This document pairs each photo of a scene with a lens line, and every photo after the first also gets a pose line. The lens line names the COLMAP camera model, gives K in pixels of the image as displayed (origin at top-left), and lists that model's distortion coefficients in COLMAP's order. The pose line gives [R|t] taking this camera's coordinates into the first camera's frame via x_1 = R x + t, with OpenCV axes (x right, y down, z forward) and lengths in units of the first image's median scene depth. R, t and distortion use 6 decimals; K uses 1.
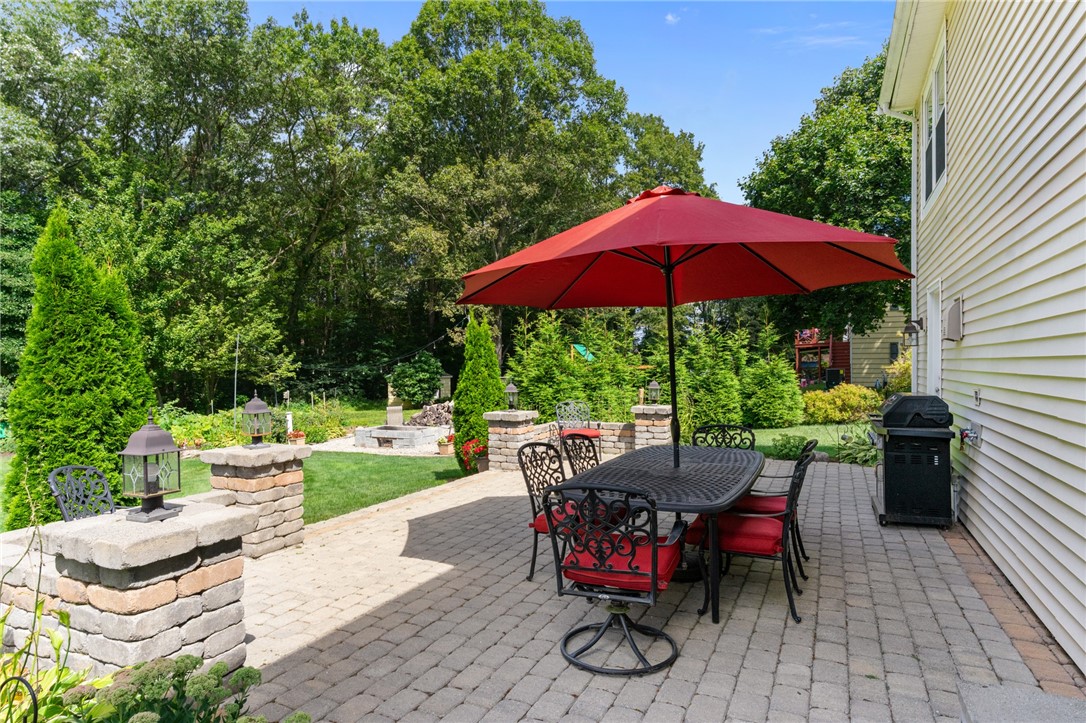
lens RADIAL K [[624.1, 0, 543.7], [0, 624.1, 387.9], [0, 0, 1]] dist [0.002378, 0.001175]
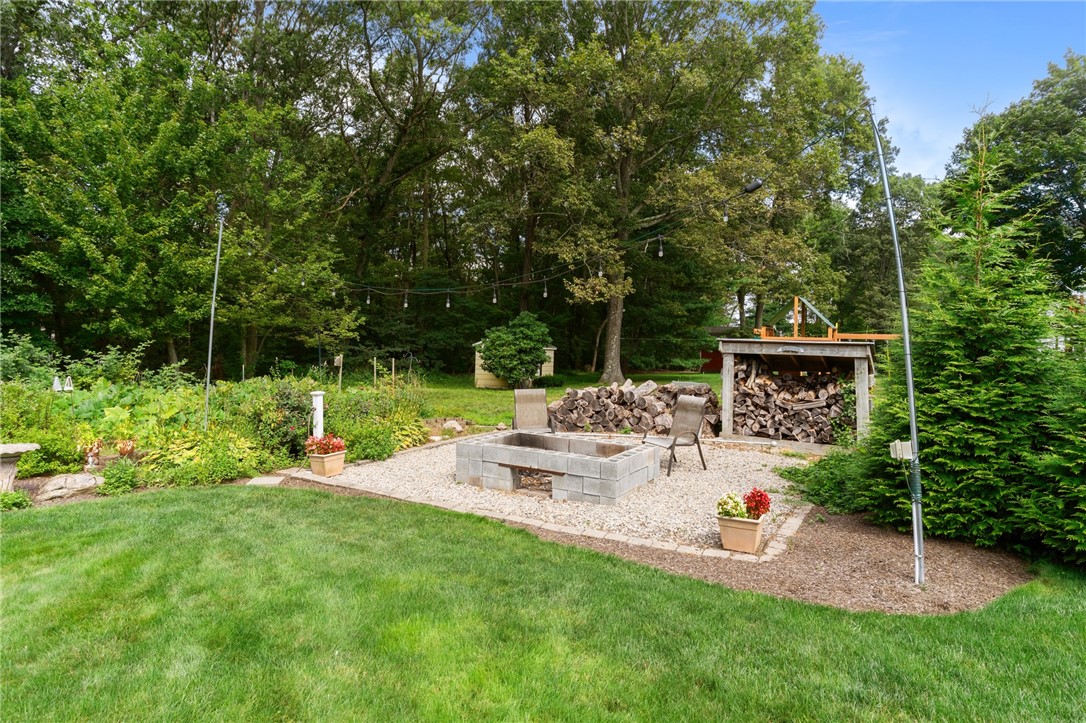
lens RADIAL K [[605.7, 0, 523.2], [0, 605.7, 360.1], [0, 0, 1]] dist [0.000366, -0.000028]
pose [[0.990532, 0.040162, -0.131279, -0.111165], [-0.042016, 0.999052, -0.011382, 0.007883], [0.130697, 0.016790, 0.991280, 0.322595]]
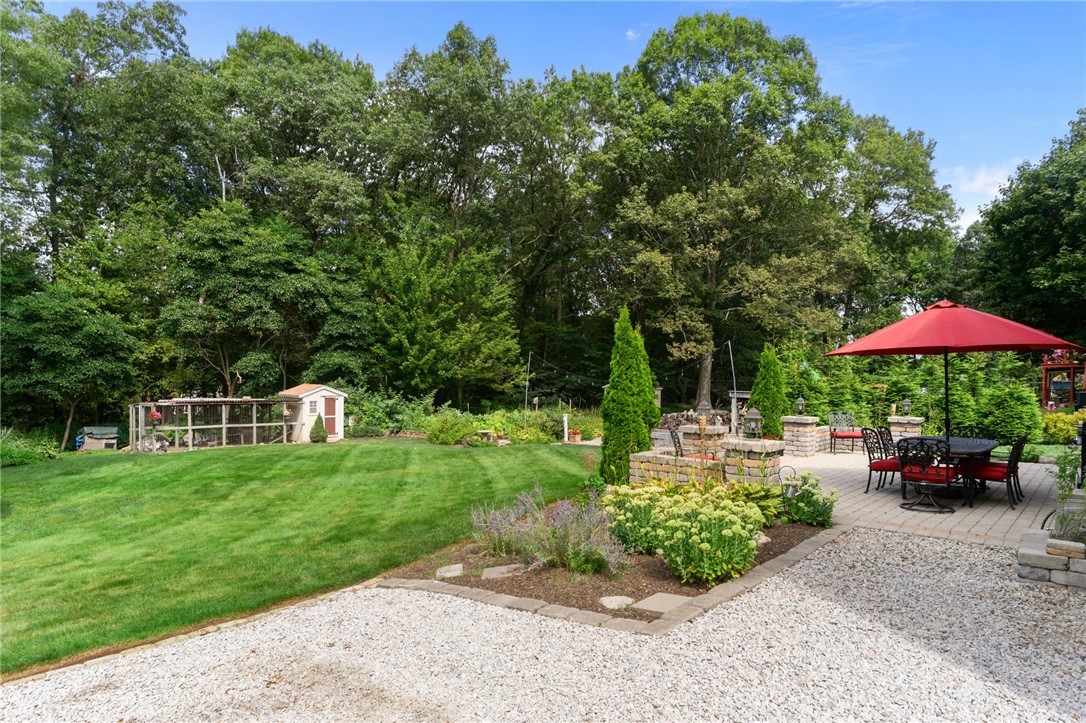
lens RADIAL K [[668.7, 0, 543.9], [0, 668.7, 396.0], [0, 0, 1]] dist [-0.001000, -0.000792]
pose [[0.965012, 0.030245, -0.260456, -0.058564], [-0.031855, 0.999491, -0.001959, 0.003237], [0.260264, 0.010187, 0.965484, -0.170133]]
